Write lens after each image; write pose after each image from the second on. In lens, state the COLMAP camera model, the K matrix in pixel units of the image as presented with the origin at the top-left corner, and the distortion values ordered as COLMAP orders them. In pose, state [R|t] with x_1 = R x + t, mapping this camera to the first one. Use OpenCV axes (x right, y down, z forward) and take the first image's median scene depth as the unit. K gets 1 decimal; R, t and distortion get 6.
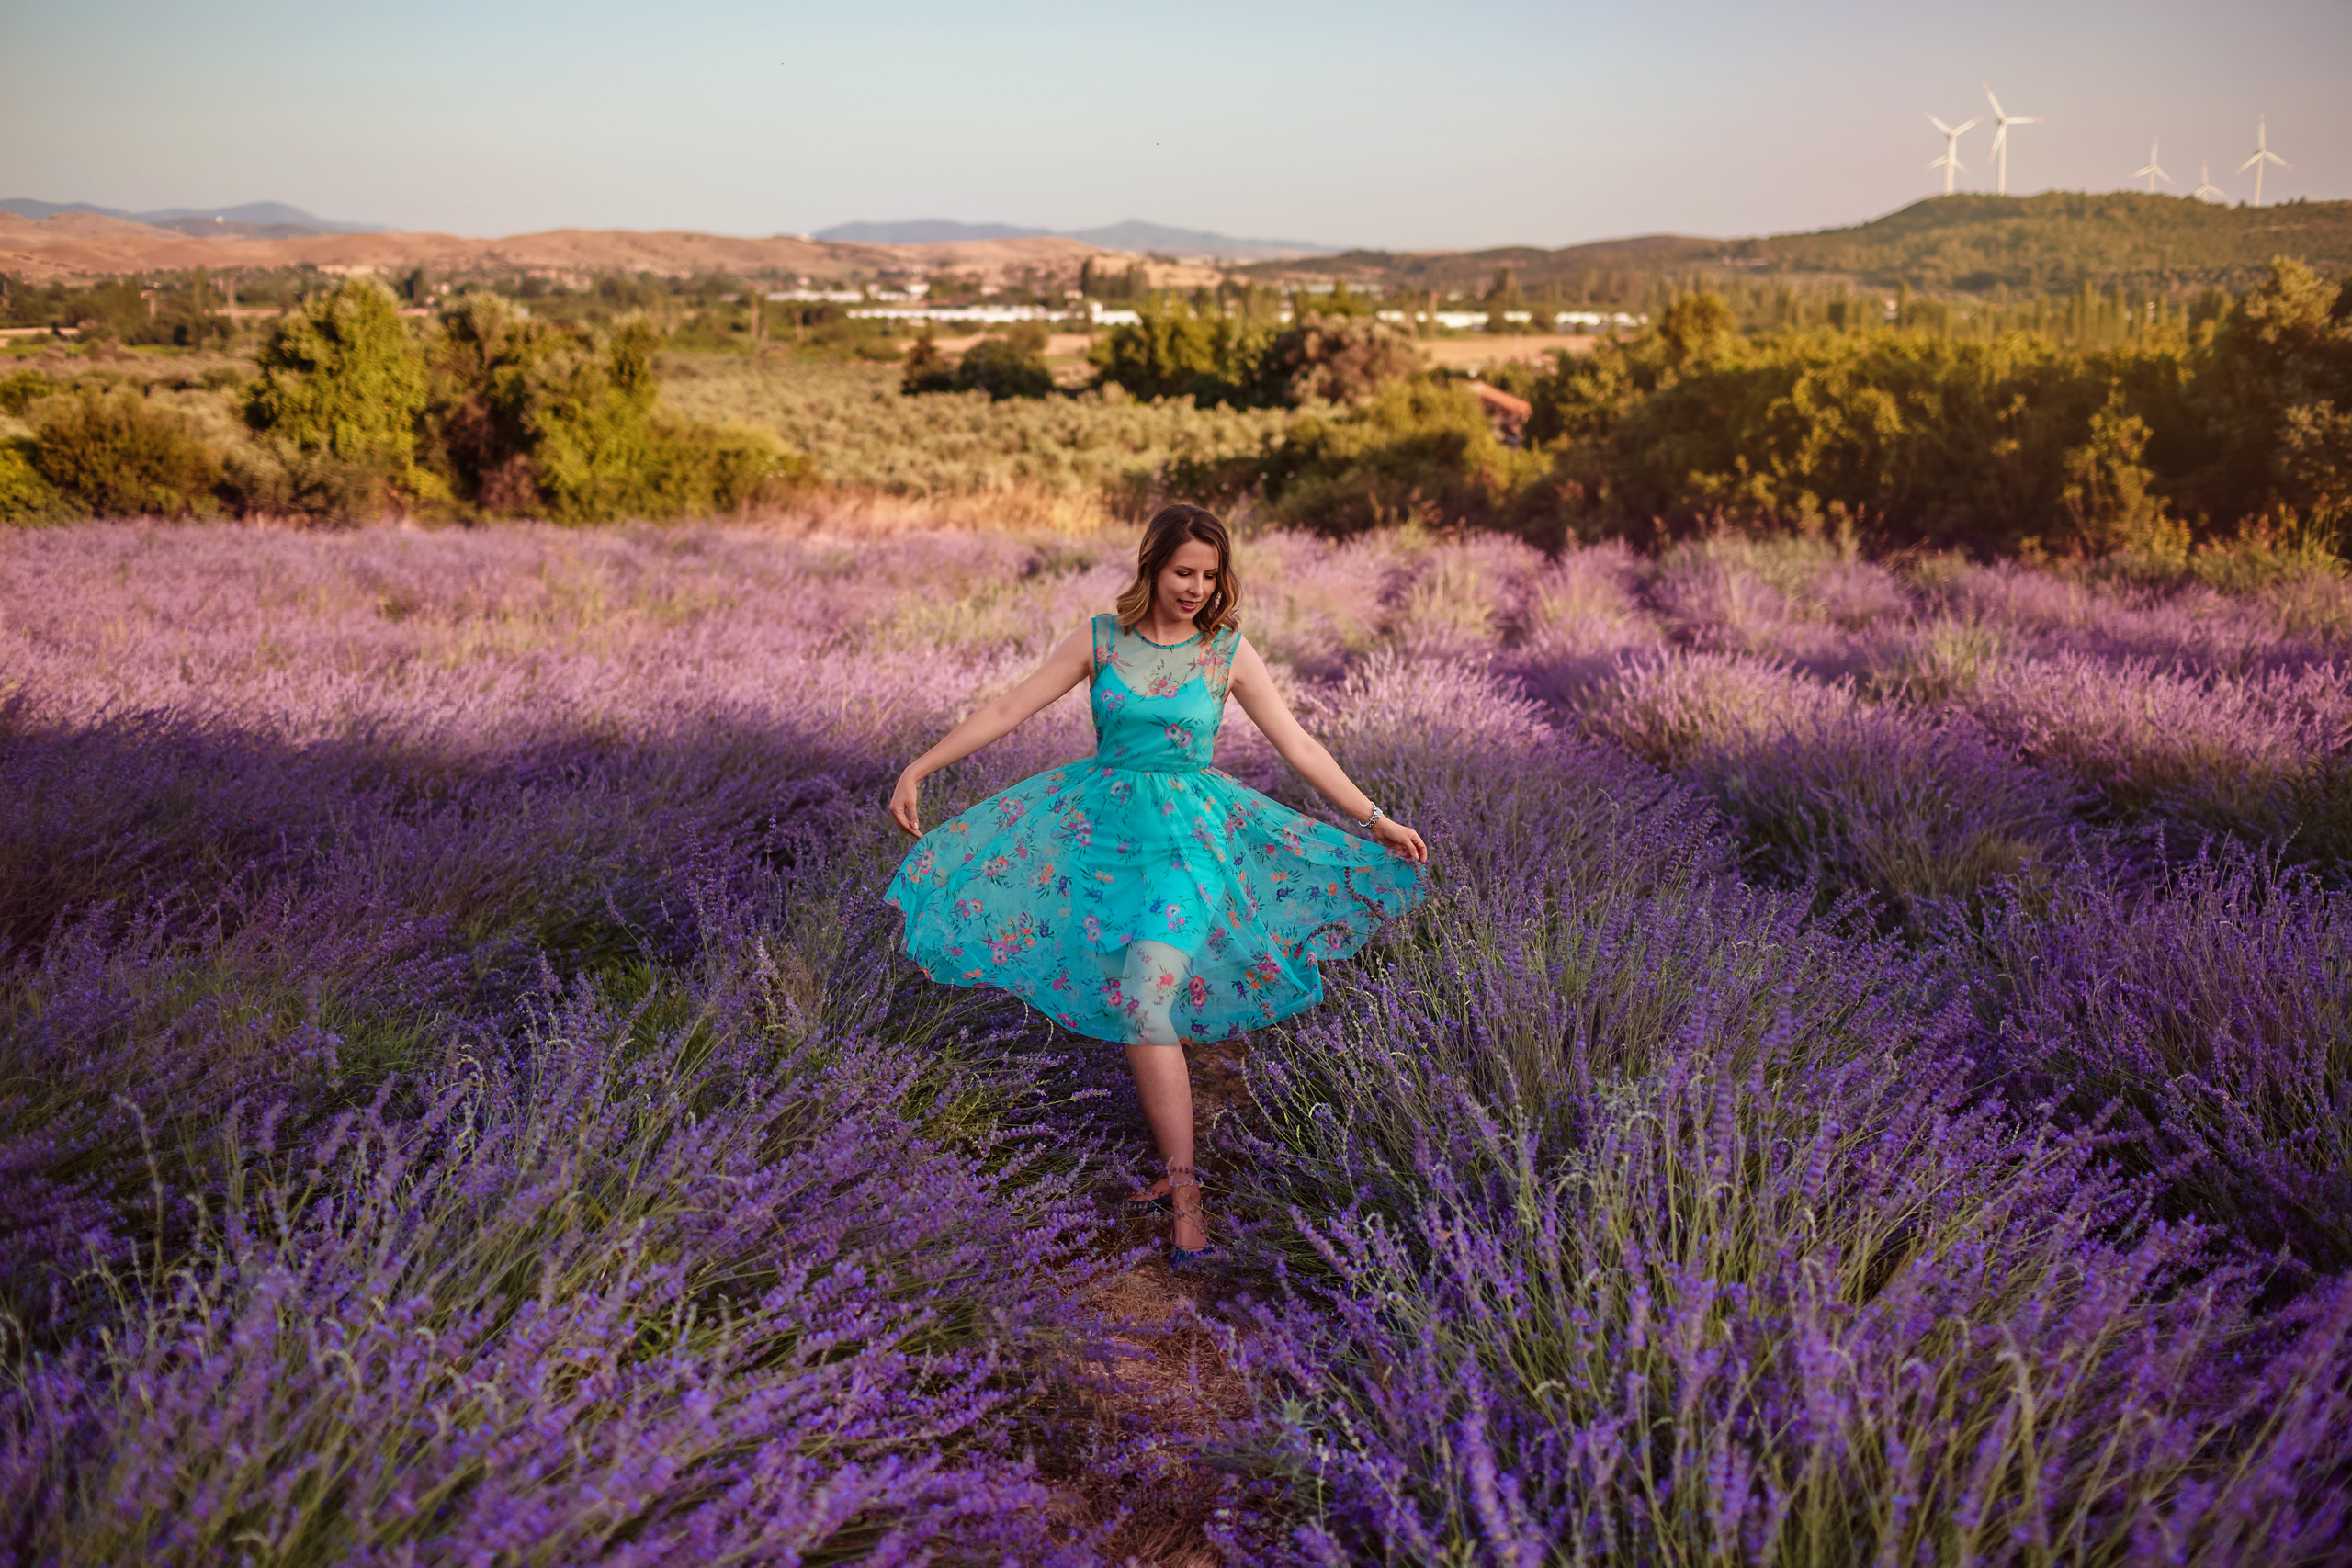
lens RADIAL K [[2270.3, 0, 1176.0], [0, 2270.3, 784.0], [0, 0, 1]] dist [-0.105745, 0.126689]
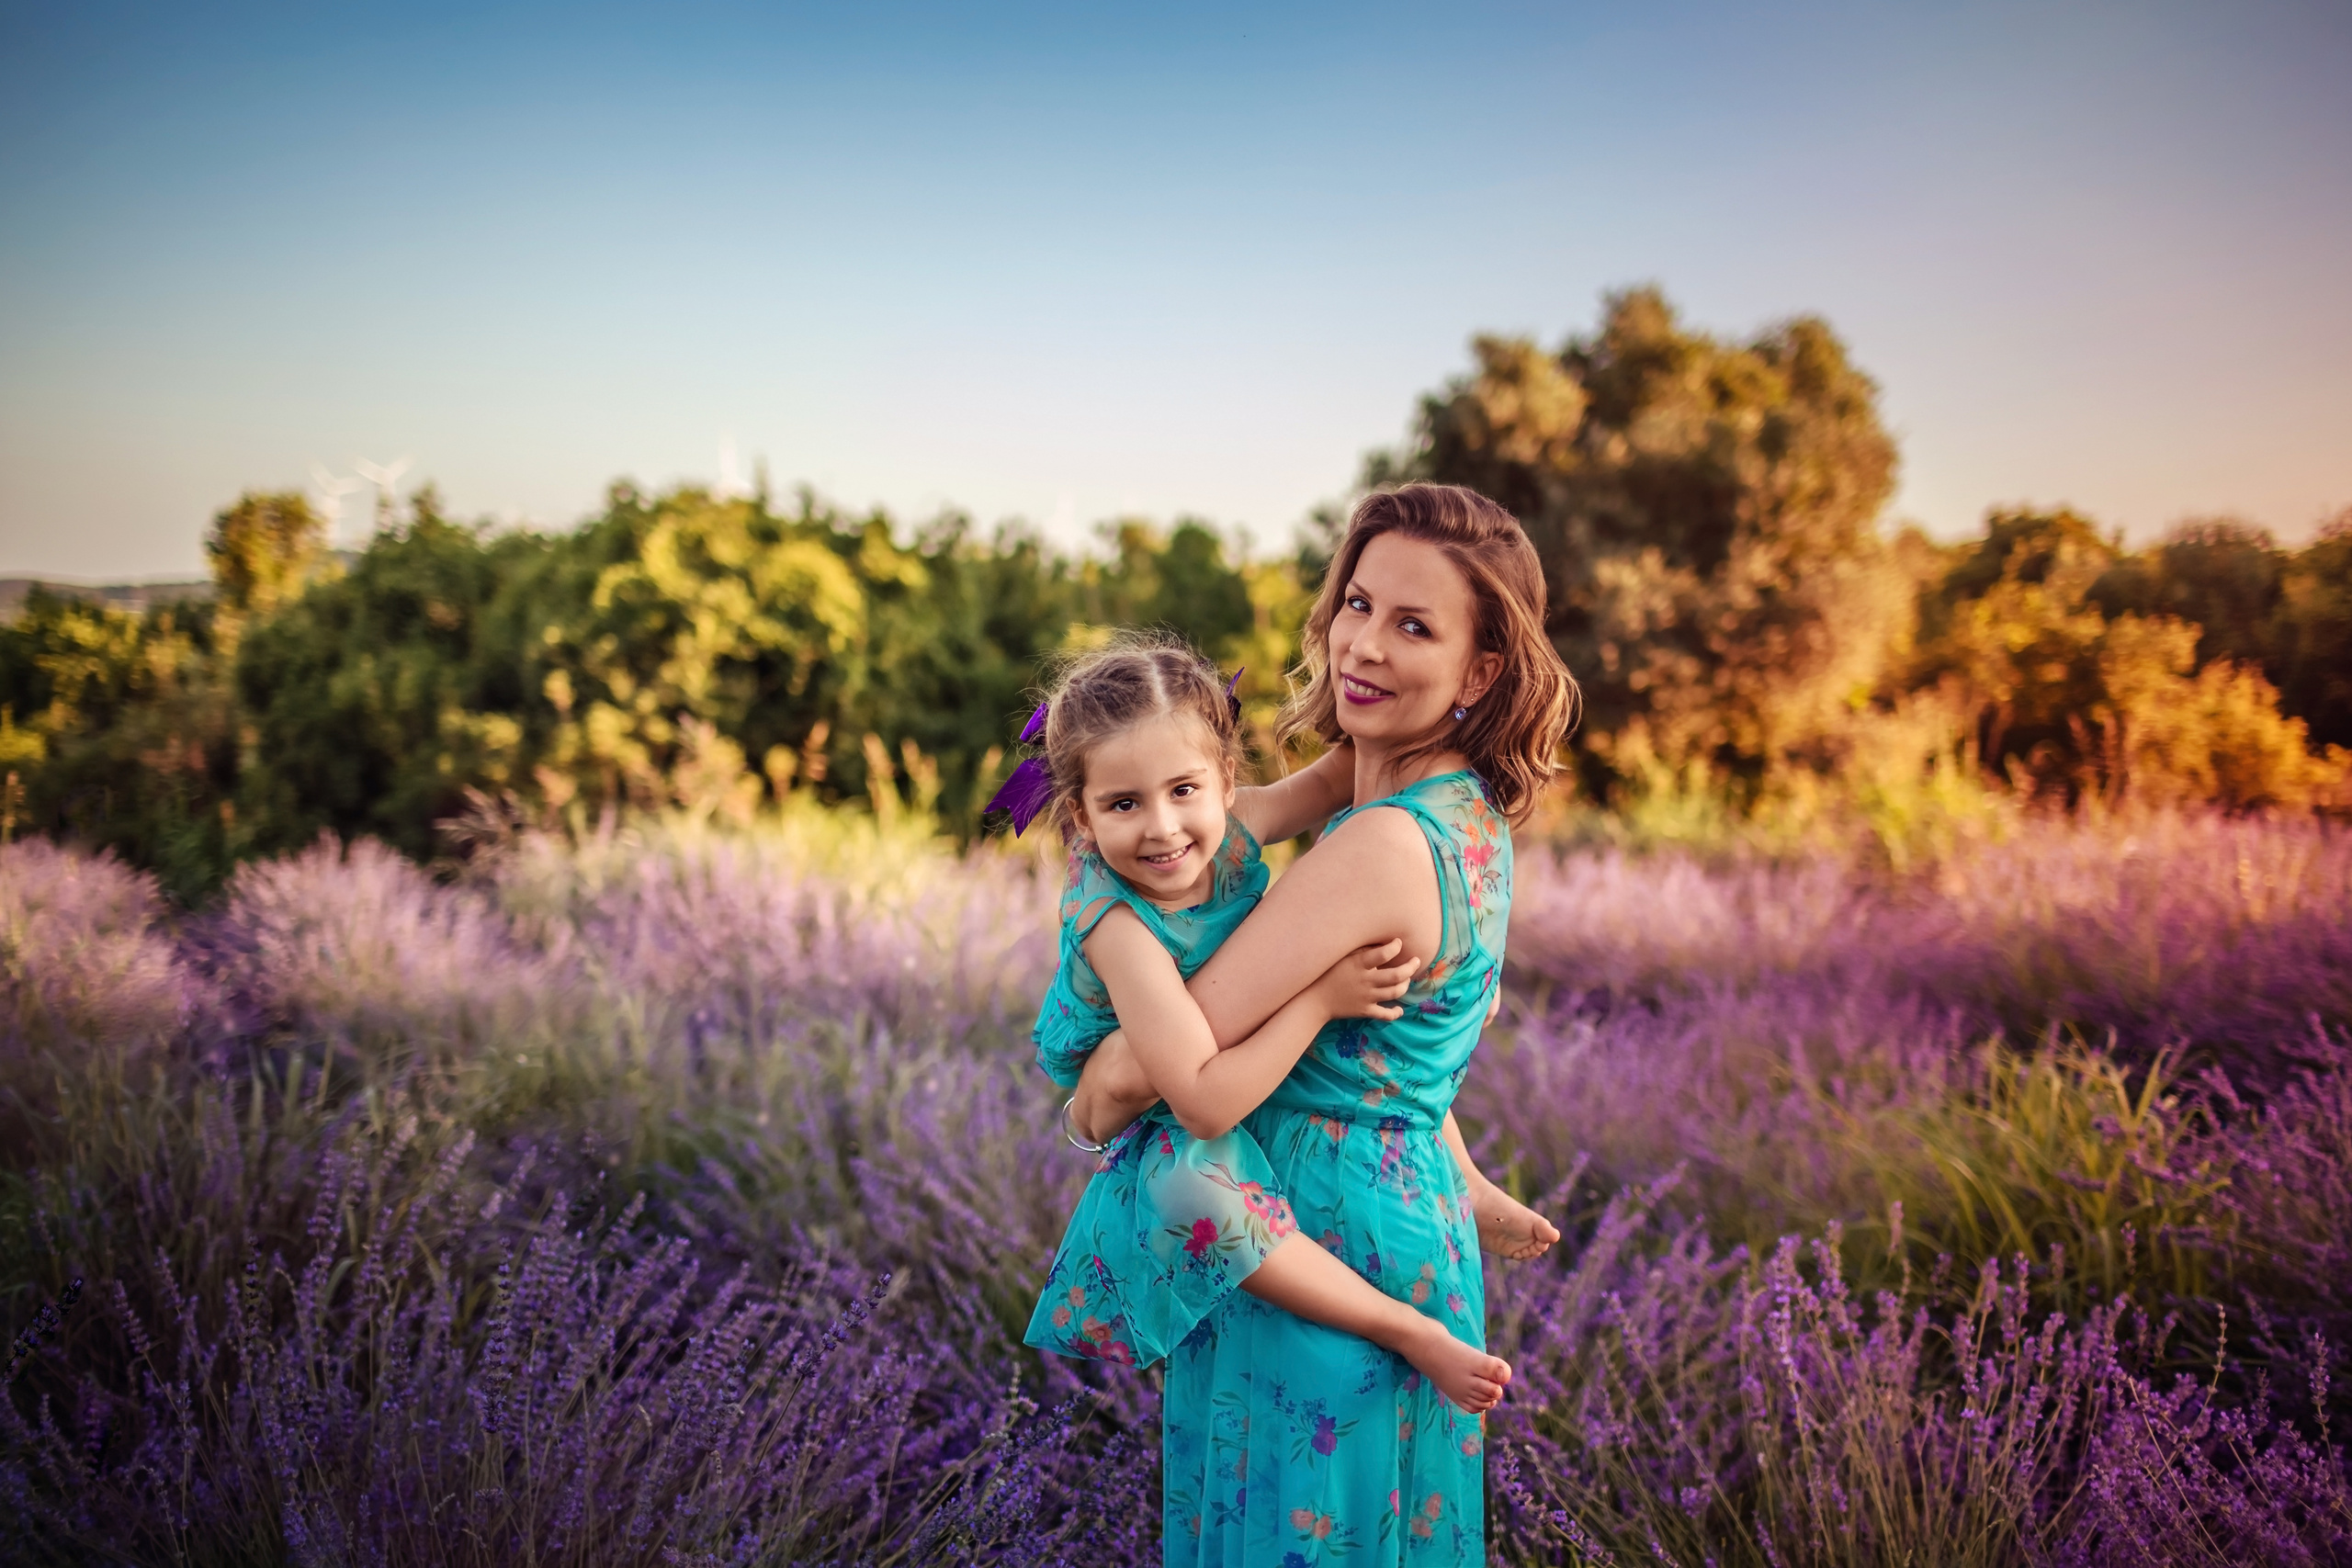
lens RADIAL K [[2243.0, 0, 1176.0], [0, 2243.0, 784.0], [0, 0, 1]] dist [-0.068134, 0.062925]
pose [[0.772648, -0.008991, 0.634771, 0.039632], [0.107495, 0.987314, -0.116860, -0.047920], [-0.625667, 0.158526, 0.763813, 0.534366]]
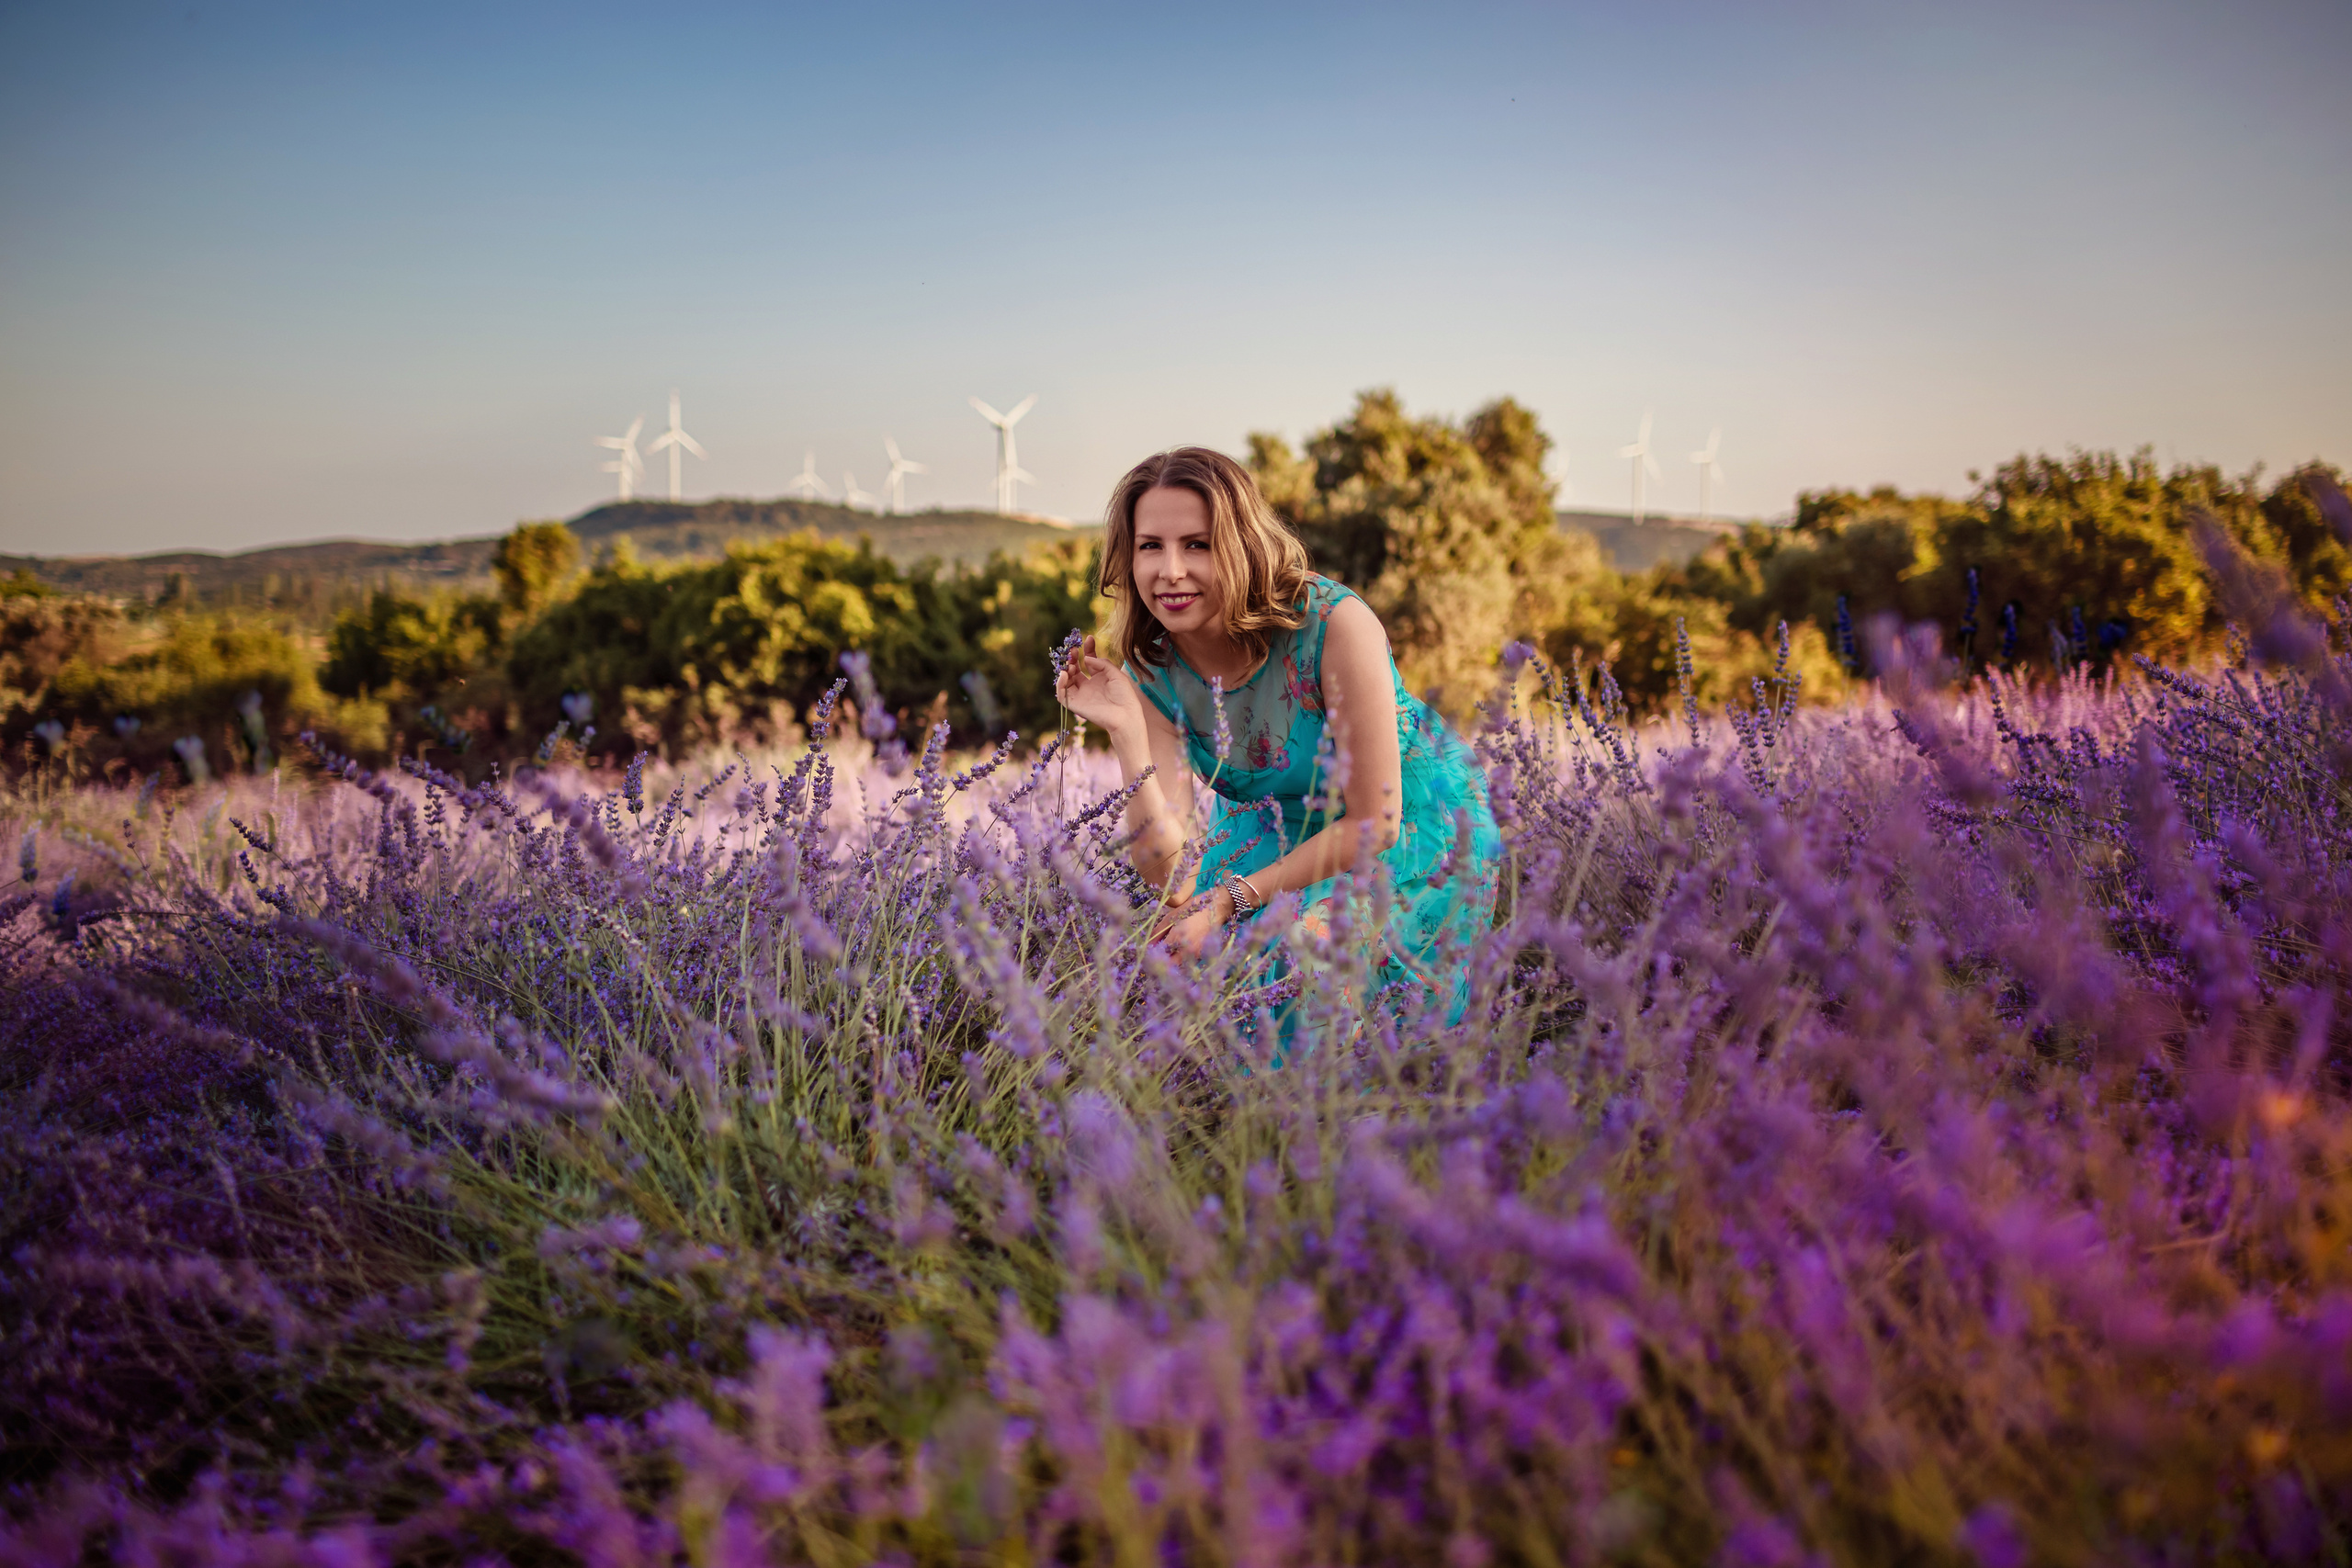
lens RADIAL K [[2270.3, 0, 1176.0], [0, 2270.3, 784.0], [0, 0, 1]] dist [-0.105745, 0.126689]
pose [[0.846091, -0.045096, 0.531127, -0.047290], [0.114931, 0.988412, -0.099164, 0.003428], [-0.520500, 0.144945, 0.841469, 0.197114]]
